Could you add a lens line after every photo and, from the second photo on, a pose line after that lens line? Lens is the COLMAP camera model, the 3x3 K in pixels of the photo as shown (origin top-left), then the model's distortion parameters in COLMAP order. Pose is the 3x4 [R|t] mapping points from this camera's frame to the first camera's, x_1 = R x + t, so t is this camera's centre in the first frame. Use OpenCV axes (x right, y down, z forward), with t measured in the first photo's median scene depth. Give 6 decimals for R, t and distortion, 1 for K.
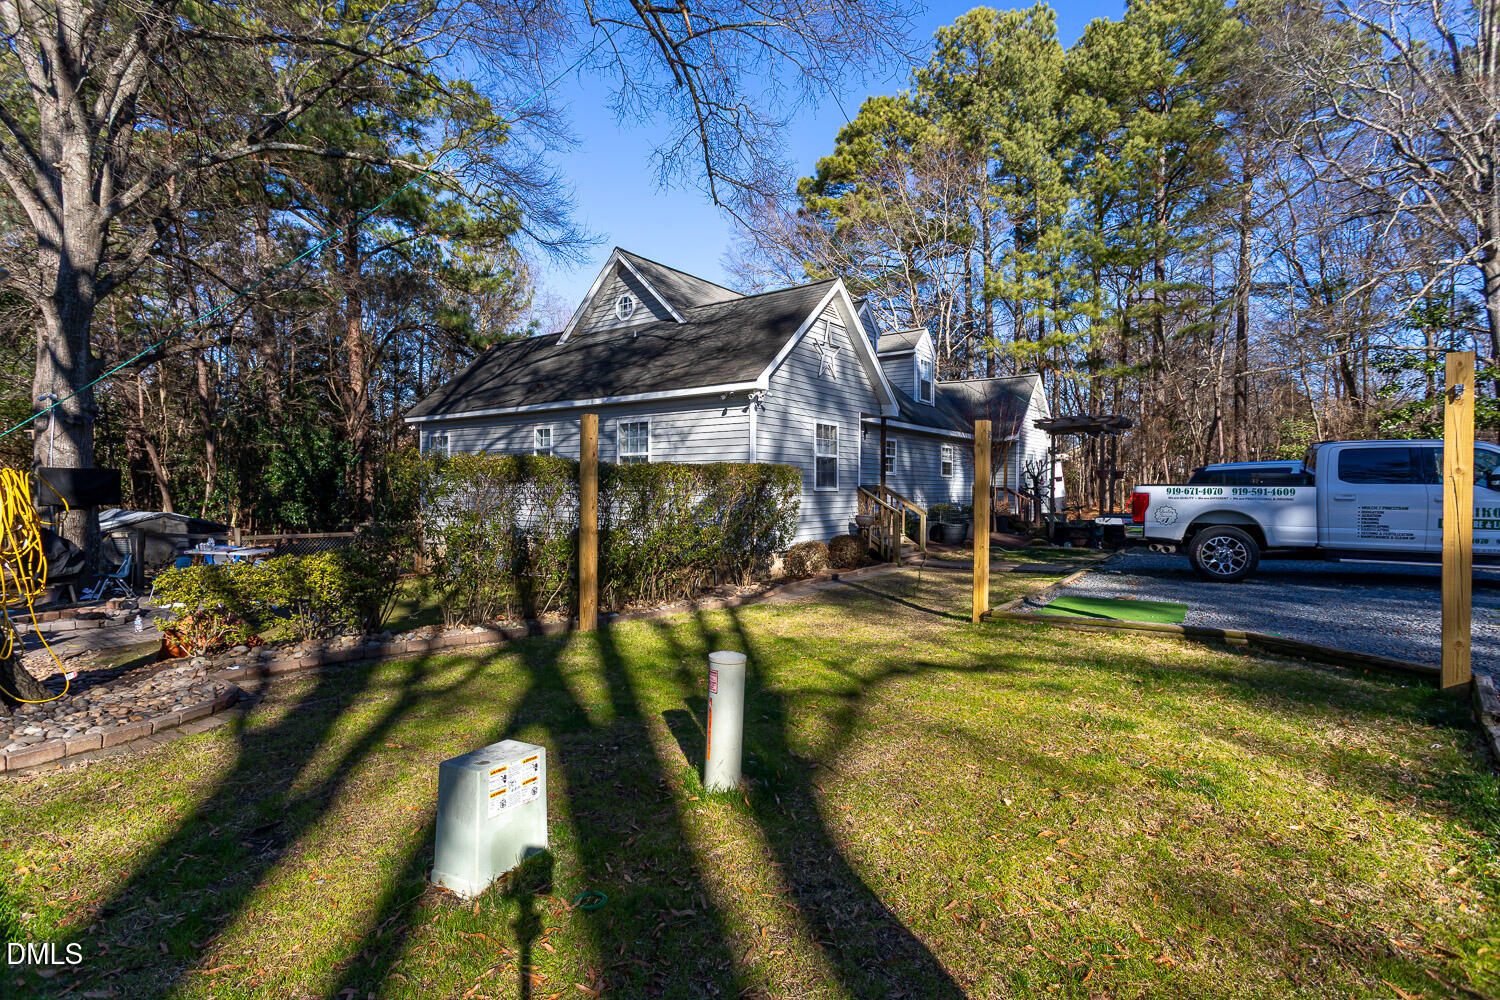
lens RADIAL K [[705.8, 0, 735.7], [0, 705.8, 496.7], [0, 0, 1]] dist [-0.001248, -0.000081]
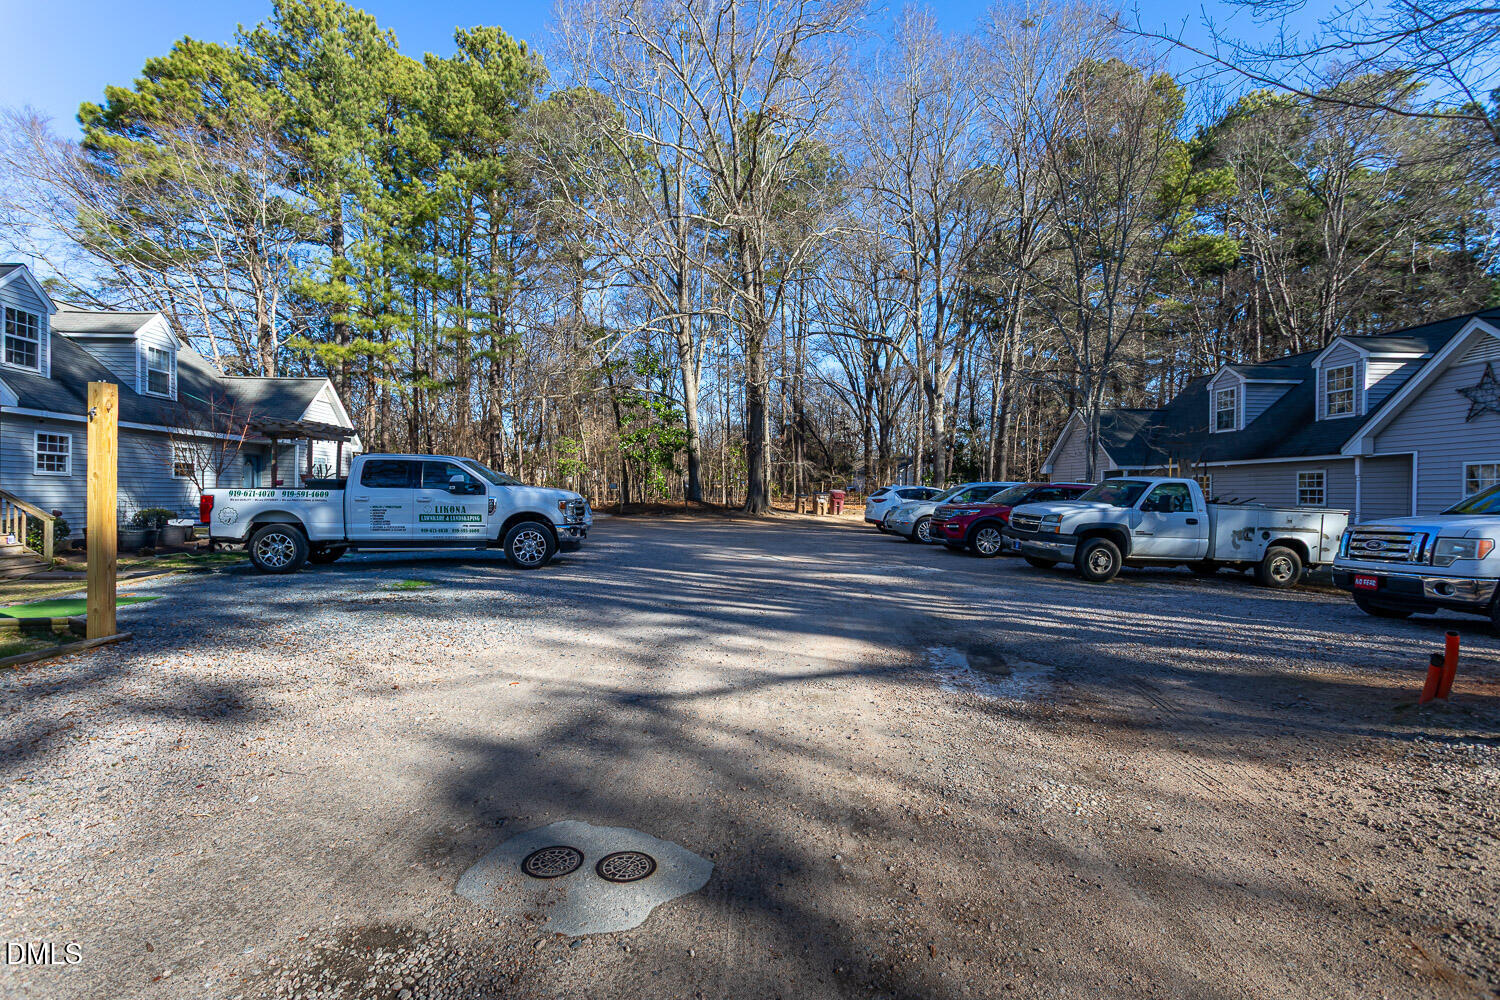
lens RADIAL K [[705.8, 0, 735.7], [0, 705.8, 496.7], [0, 0, 1]] dist [-0.001248, -0.000081]
pose [[0.749135, -0.000642, 0.662417, 0.357404], [0.004300, 0.999983, -0.003894, 0.003277], [-0.662403, 0.005765, 0.749125, -0.250935]]
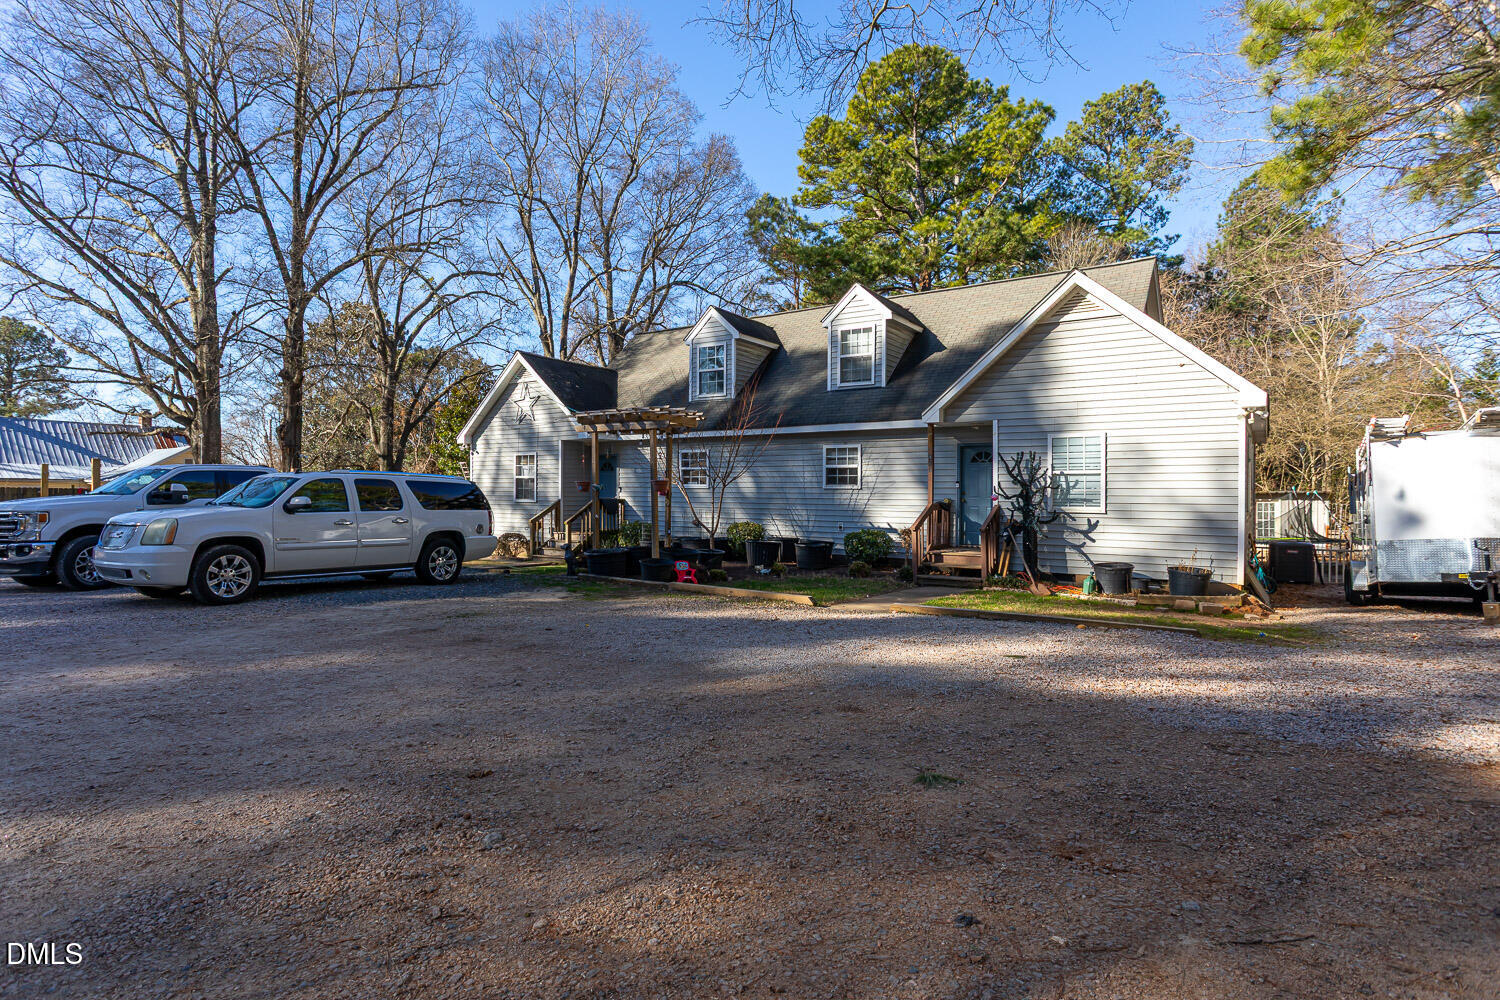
lens RADIAL K [[774.2, 0, 736.0], [0, 774.2, 493.6], [0, 0, 1]] dist [-0.001304, 0.000353]
pose [[0.063078, -0.000152, -0.998009, 1.691308], [-0.016283, 0.999867, -0.001181, -0.029833], [0.997876, 0.016325, 0.063067, 1.316300]]
